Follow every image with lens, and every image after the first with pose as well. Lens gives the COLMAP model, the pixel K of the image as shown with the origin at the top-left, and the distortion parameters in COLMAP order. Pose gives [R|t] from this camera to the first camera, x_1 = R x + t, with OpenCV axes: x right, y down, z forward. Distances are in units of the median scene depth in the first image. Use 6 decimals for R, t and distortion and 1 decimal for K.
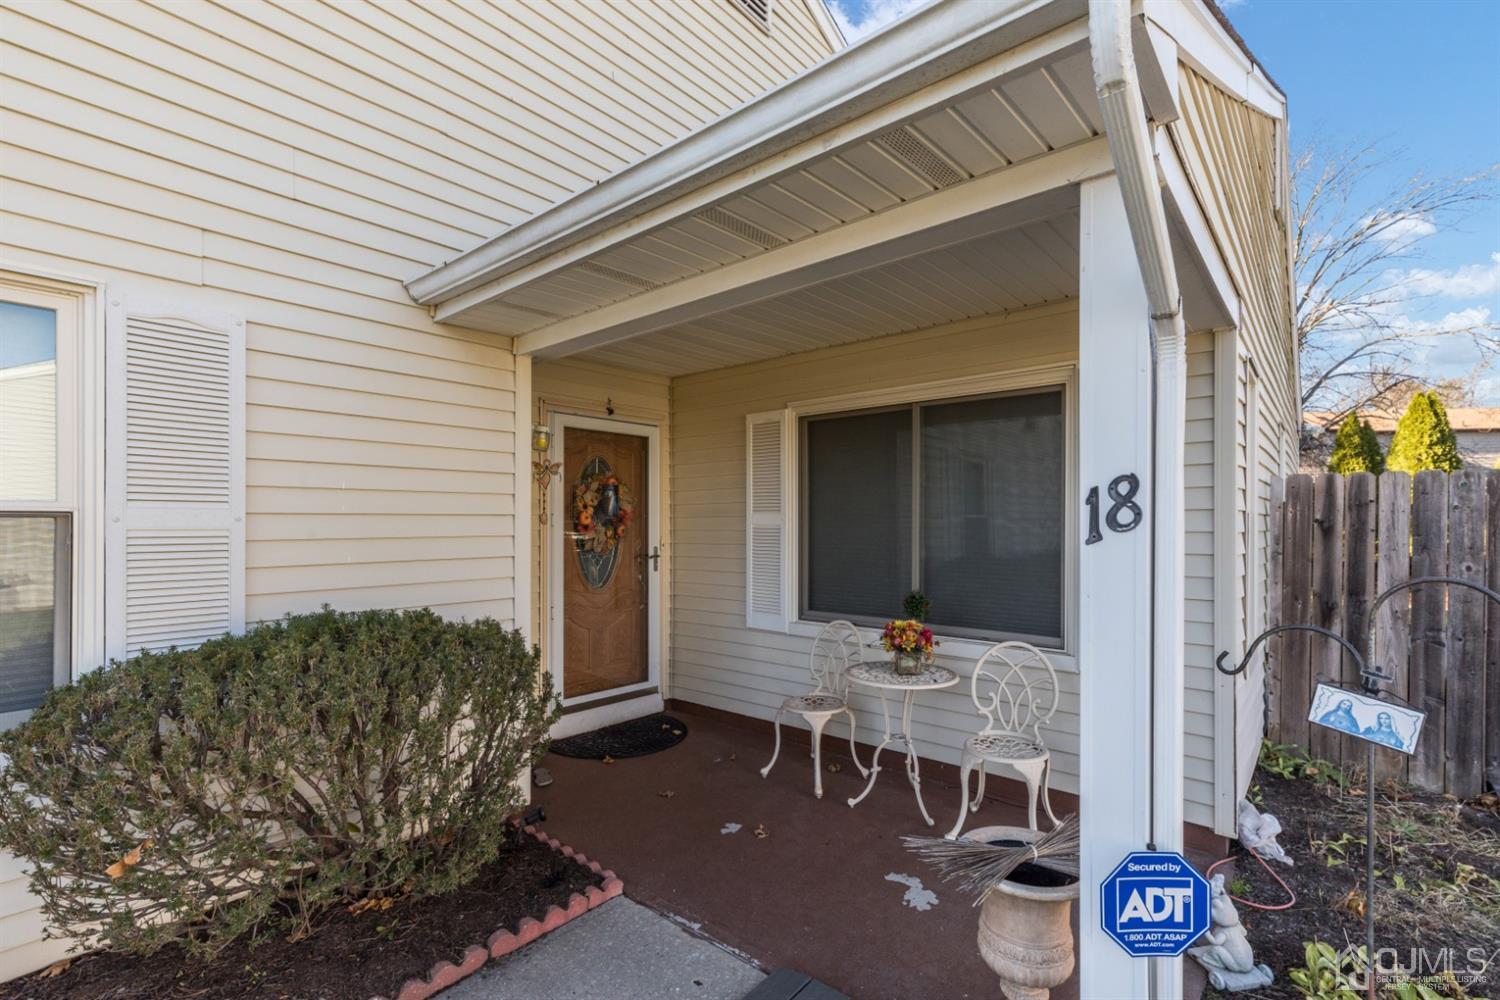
lens RADIAL K [[697.2, 0, 760.5], [0, 697.2, 522.0], [0, 0, 1]] dist [-0.014093, 0.007079]
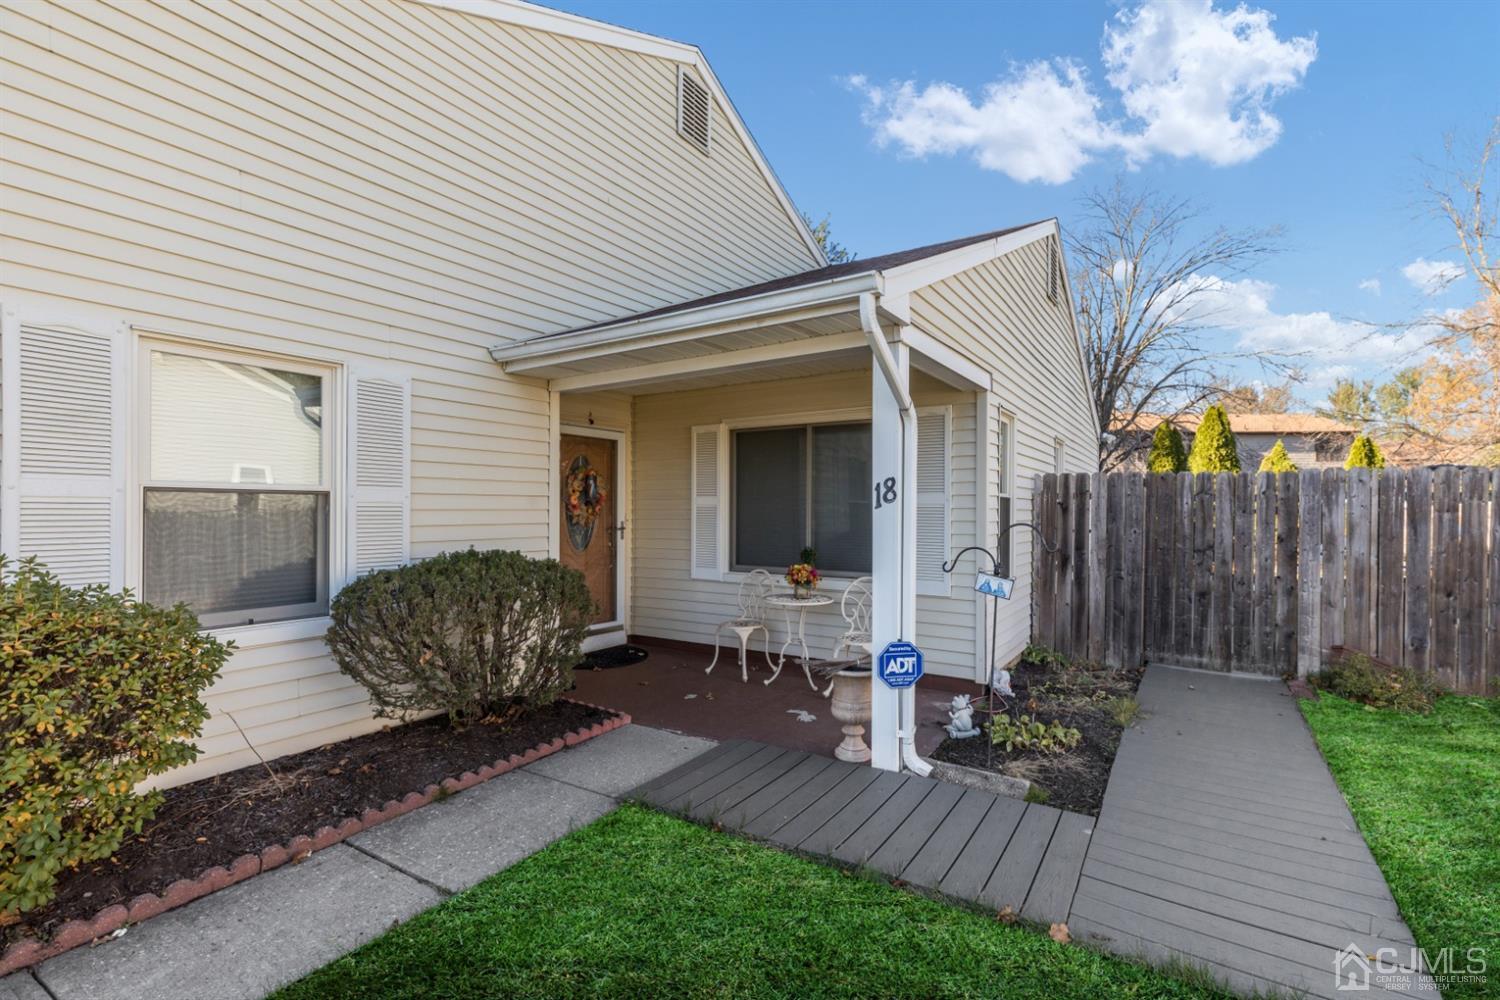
lens RADIAL K [[697.2, 0, 749.4], [0, 697.2, 509.8], [0, 0, 1]] dist [-0.014093, 0.007079]
pose [[0.993640, 0.003601, 0.112542, -0.078789], [-0.003651, 0.999993, 0.000238, 0.016124], [-0.112540, -0.000648, 0.993647, -0.514005]]
